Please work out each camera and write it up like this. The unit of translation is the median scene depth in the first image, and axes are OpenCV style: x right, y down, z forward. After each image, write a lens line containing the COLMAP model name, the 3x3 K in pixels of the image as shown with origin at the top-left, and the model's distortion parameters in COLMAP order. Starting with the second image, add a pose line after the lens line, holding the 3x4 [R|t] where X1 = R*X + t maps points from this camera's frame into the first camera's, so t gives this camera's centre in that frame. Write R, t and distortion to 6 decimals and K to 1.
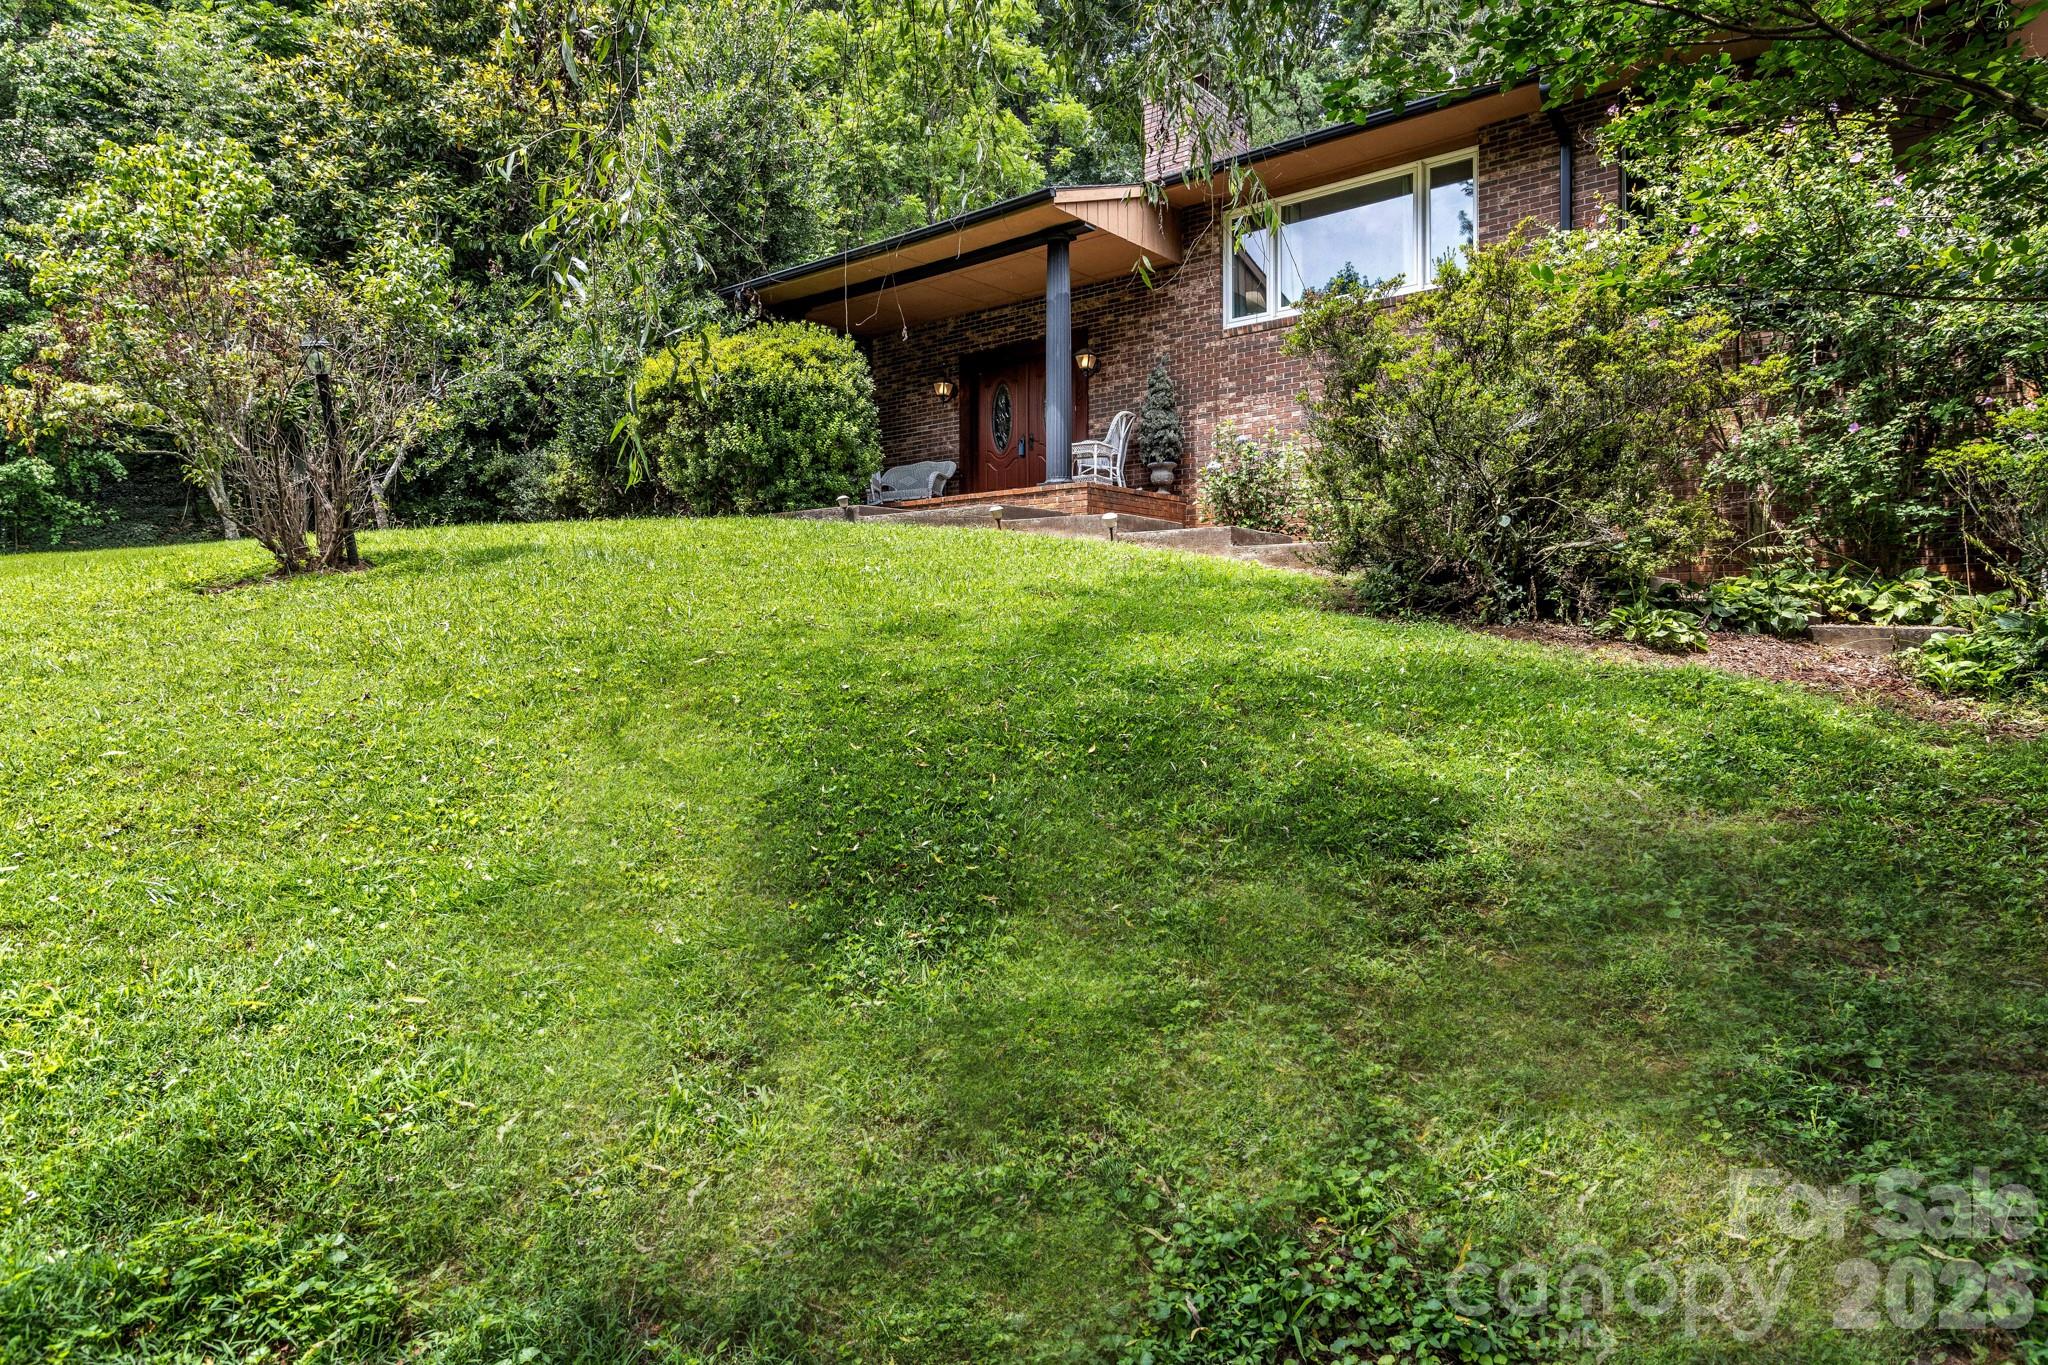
lens RADIAL K [[1223.7, 0, 1018.5], [0, 1223.7, 688.1], [0, 0, 1]] dist [0.002807, 0.000032]
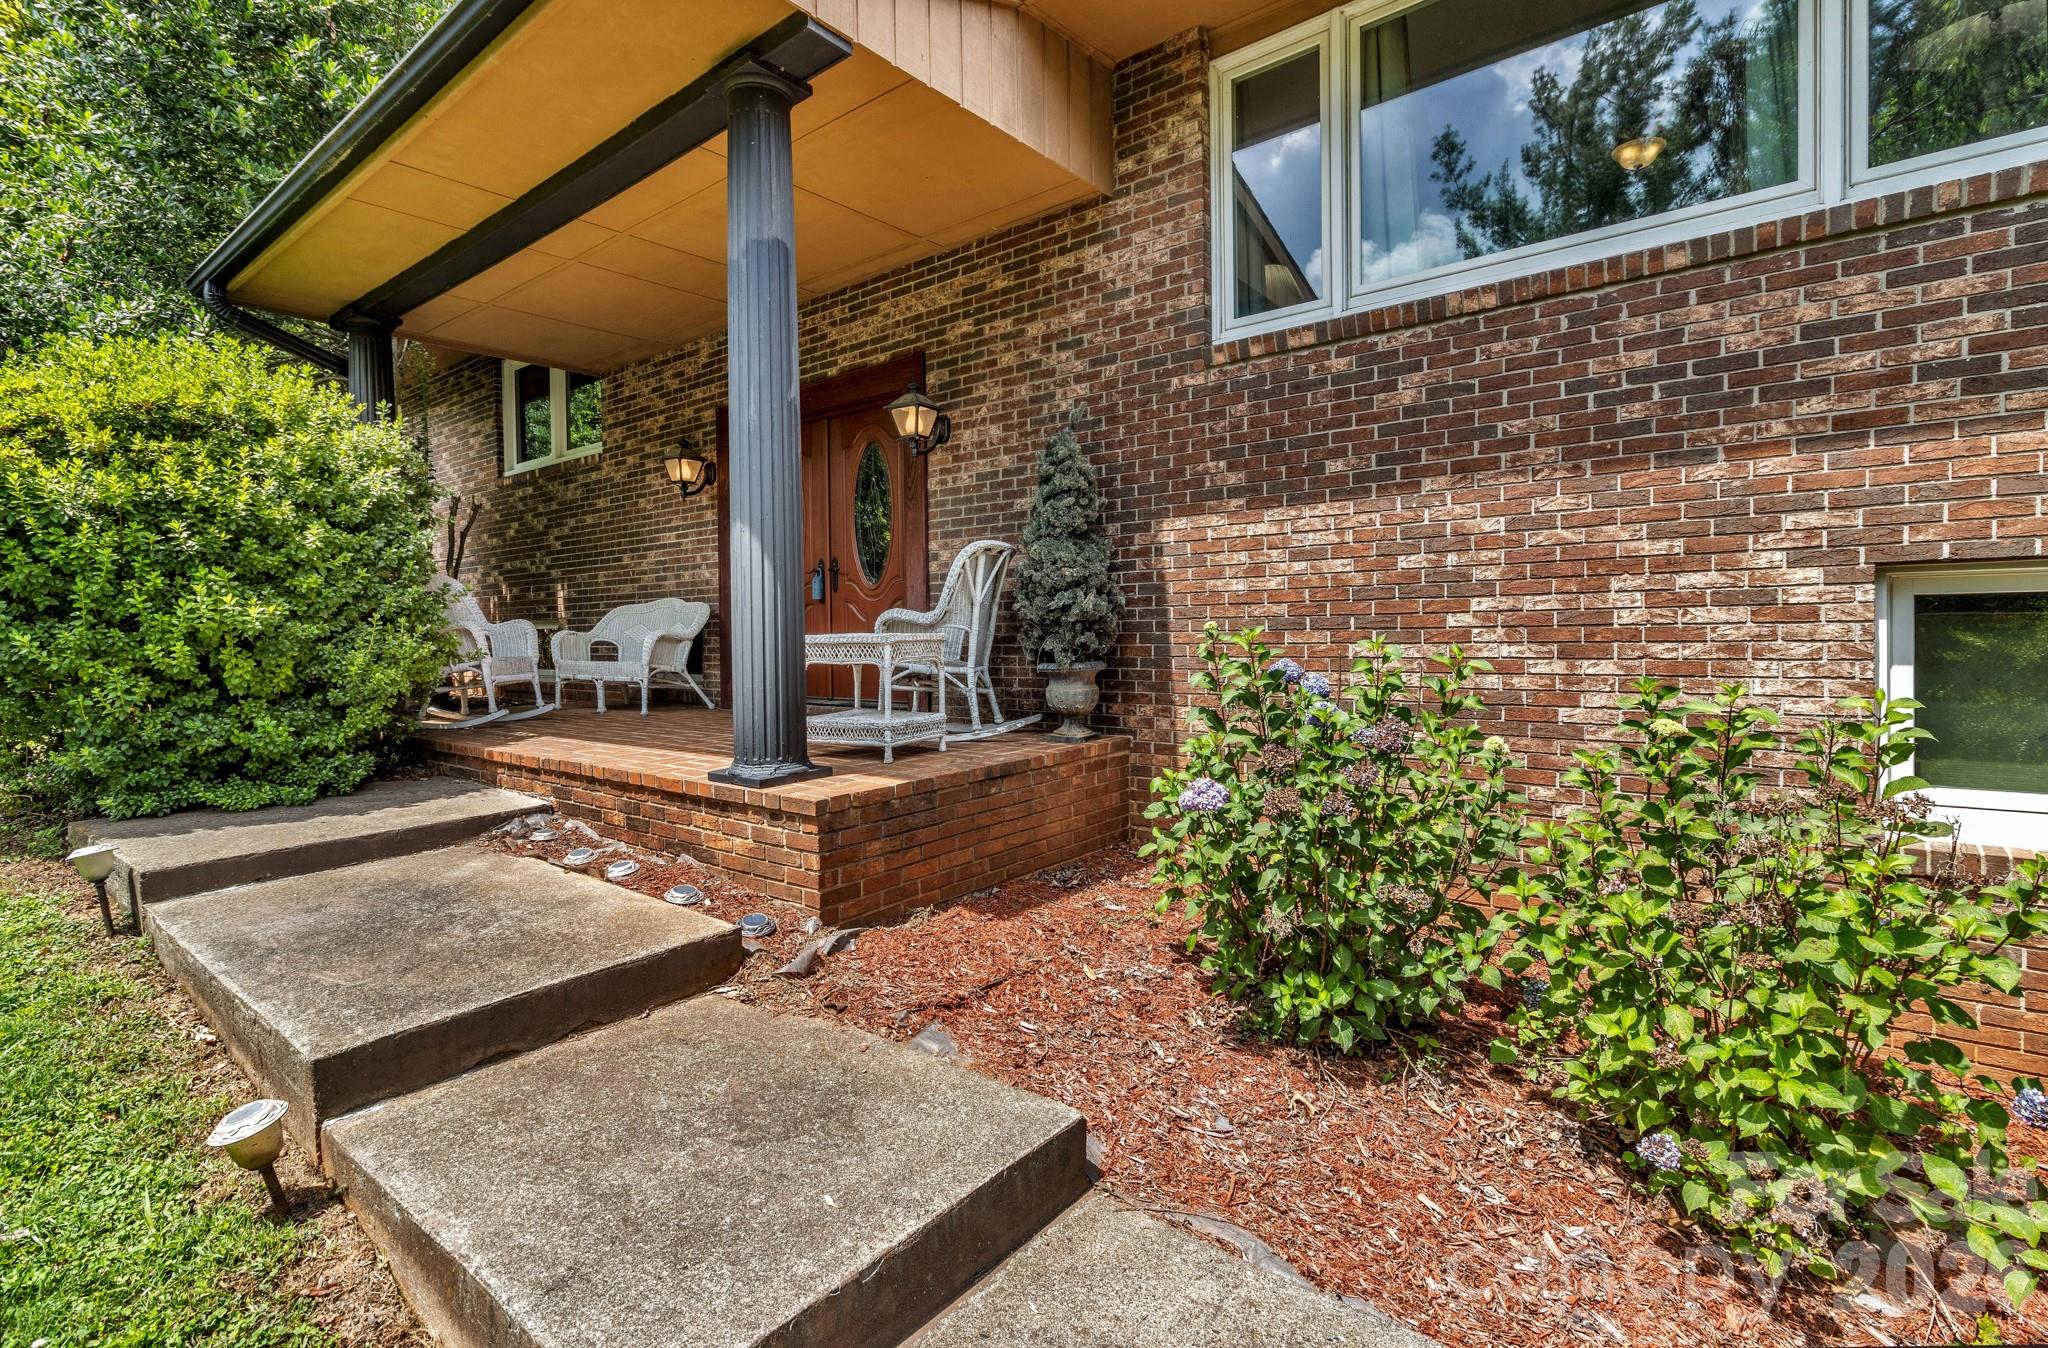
lens RADIAL K [[971.2, 0, 1023.6], [0, 971.2, 655.2], [0, 0, 1]] dist [0.003334, 0.000680]
pose [[0.999934, -0.008956, -0.007133, 0.103438], [0.008951, 0.999960, -0.000734, -0.186365], [0.007140, 0.000670, 0.999974, 0.663985]]
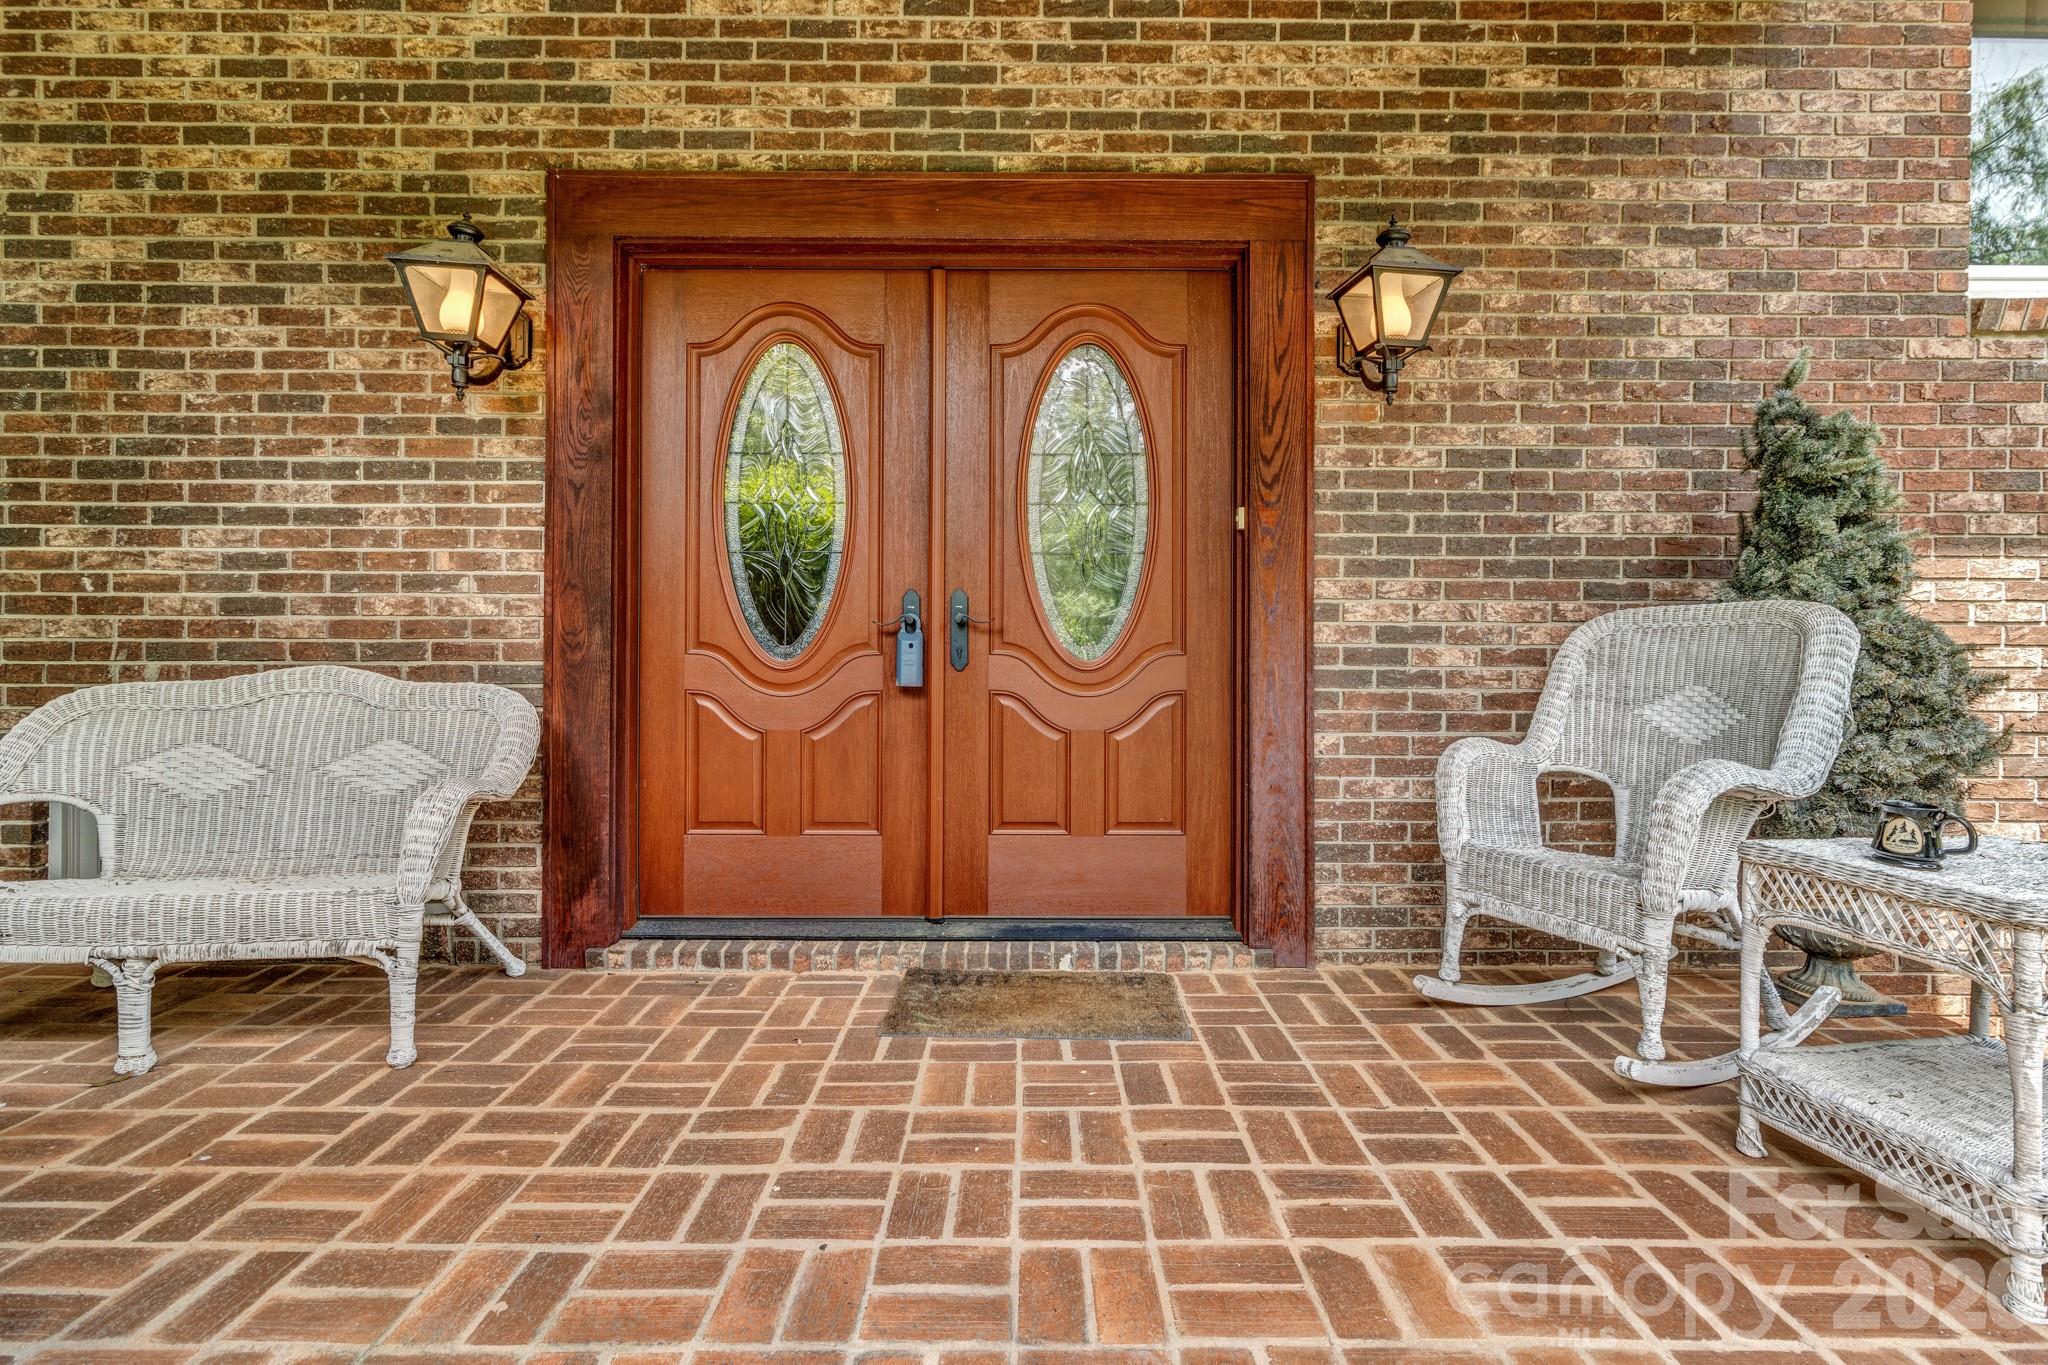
lens RADIAL K [[971.2, 0, 1033.6], [0, 971.2, 666.0], [0, 0, 1]] dist [0.003334, 0.000680]
pose [[0.775287, 0.005501, 0.631585, -0.101108], [0.009372, 0.999752, -0.020213, -0.214067], [-0.631539, 0.021590, 0.775043, 0.957295]]
